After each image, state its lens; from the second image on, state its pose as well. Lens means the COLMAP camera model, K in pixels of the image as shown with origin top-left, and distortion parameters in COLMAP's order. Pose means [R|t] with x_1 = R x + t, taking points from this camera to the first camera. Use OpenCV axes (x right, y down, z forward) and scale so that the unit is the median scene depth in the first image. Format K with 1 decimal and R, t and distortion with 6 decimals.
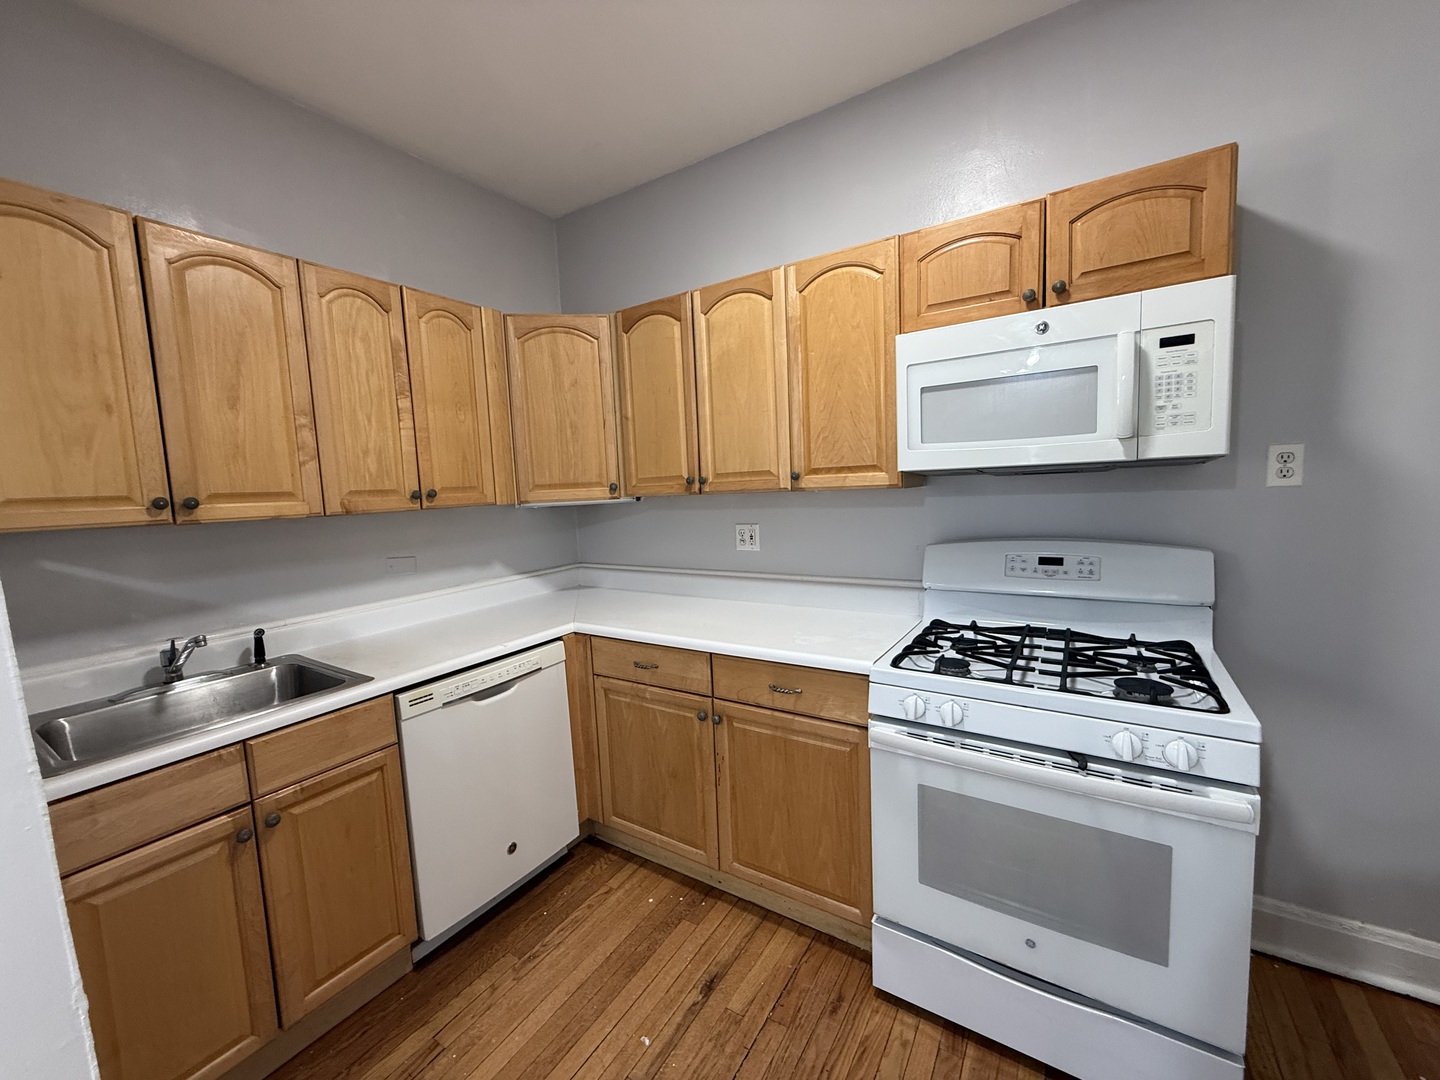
lens RADIAL K [[573.4, 0, 713.7], [0, 573.4, 538.0], [0, 0, 1]] dist [0.001794, -0.000639]
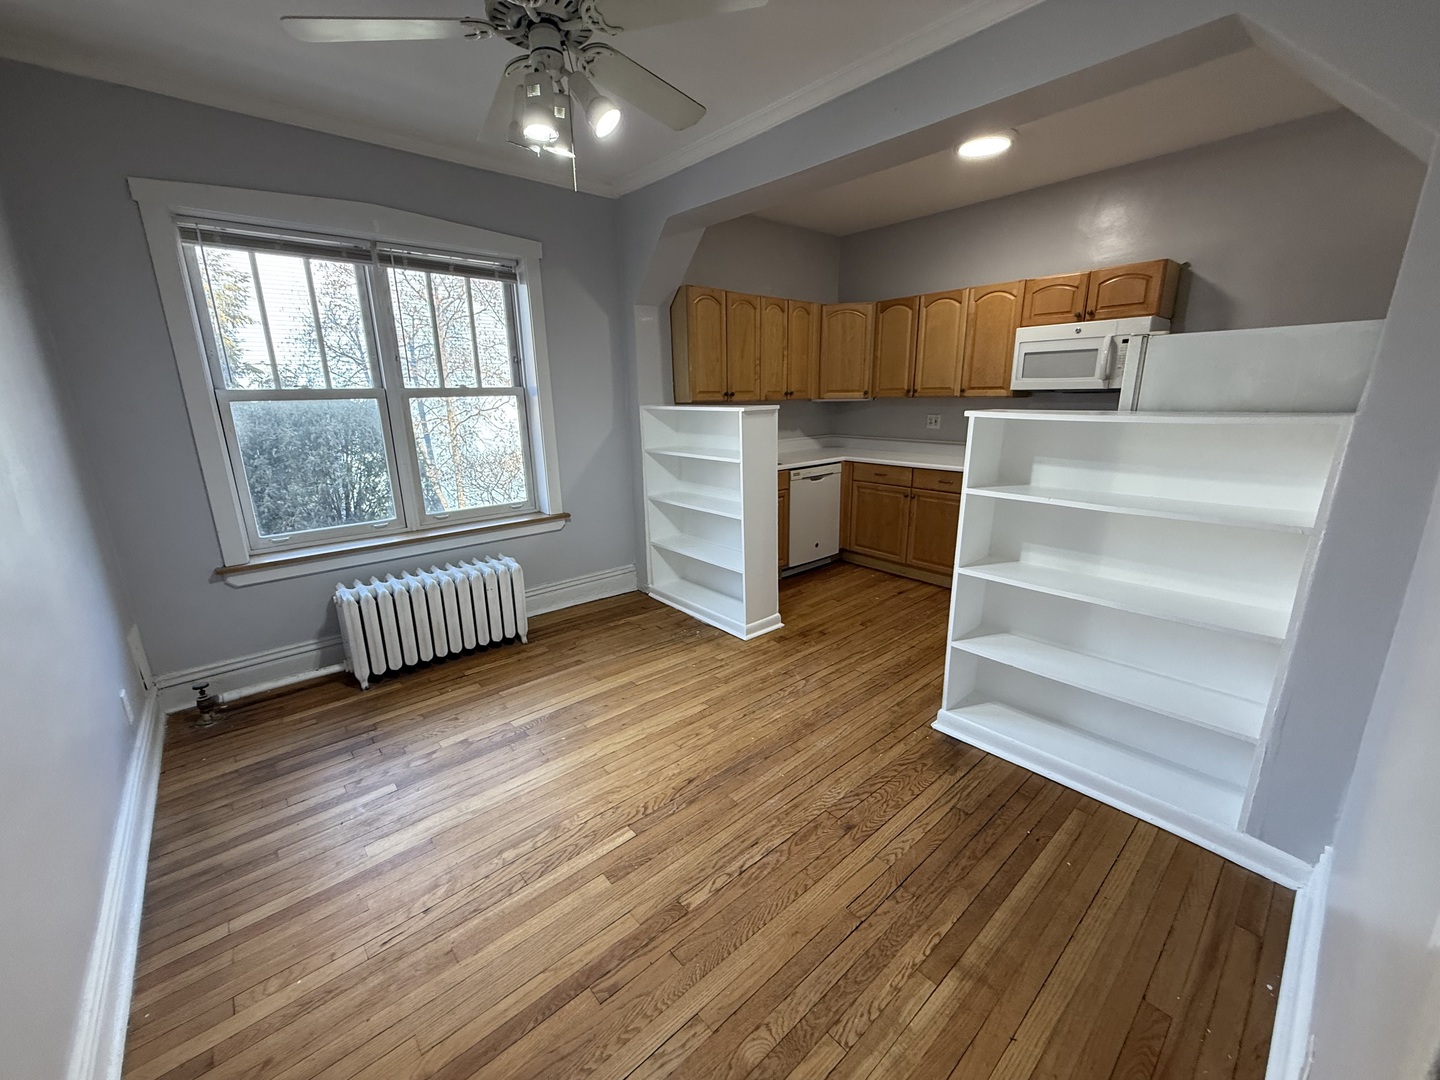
lens RADIAL K [[573.4, 0, 717.3], [0, 573.4, 539.4], [0, 0, 1]] dist [0.001794, -0.000639]
pose [[0.962744, 0.097701, -0.252150, -0.167628], [-0.055132, 0.983782, 0.170685, 0.144698], [0.264736, -0.150424, 0.952516, -1.587259]]
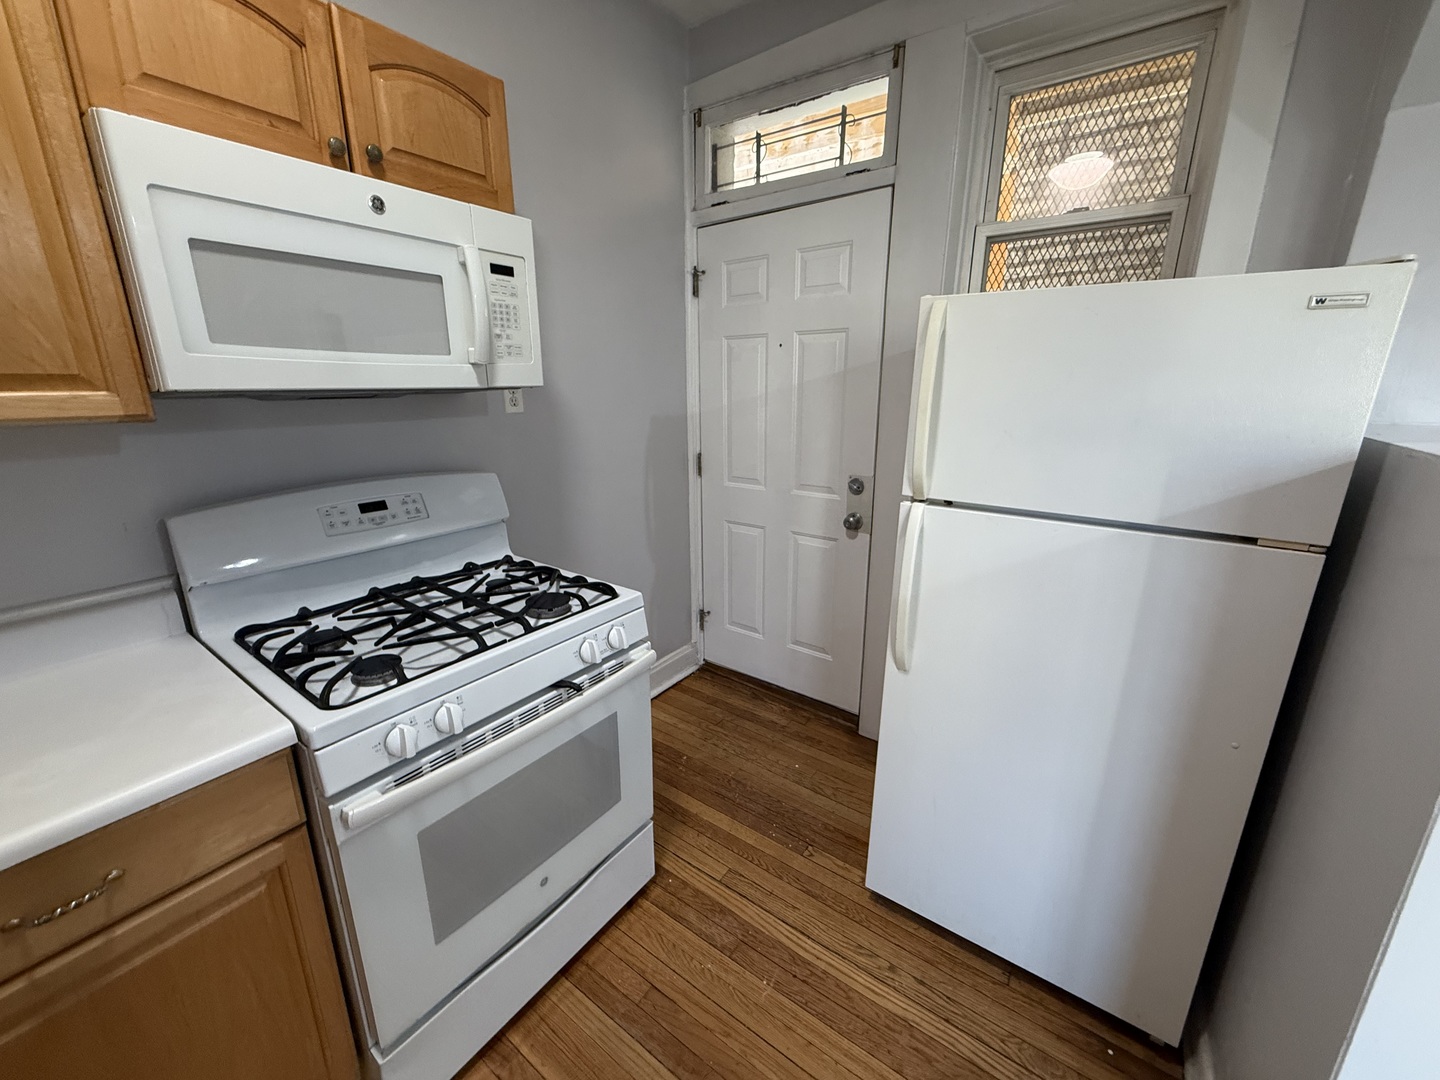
lens RADIAL K [[573.4, 0, 714.0], [0, 573.4, 539.5], [0, 0, 1]] dist [0.001794, -0.000639]
pose [[0.049518, -0.223772, 0.973383, -0.215033], [0.087737, 0.971785, 0.218942, -0.053426], [-0.994912, 0.074560, 0.067754, 0.465250]]
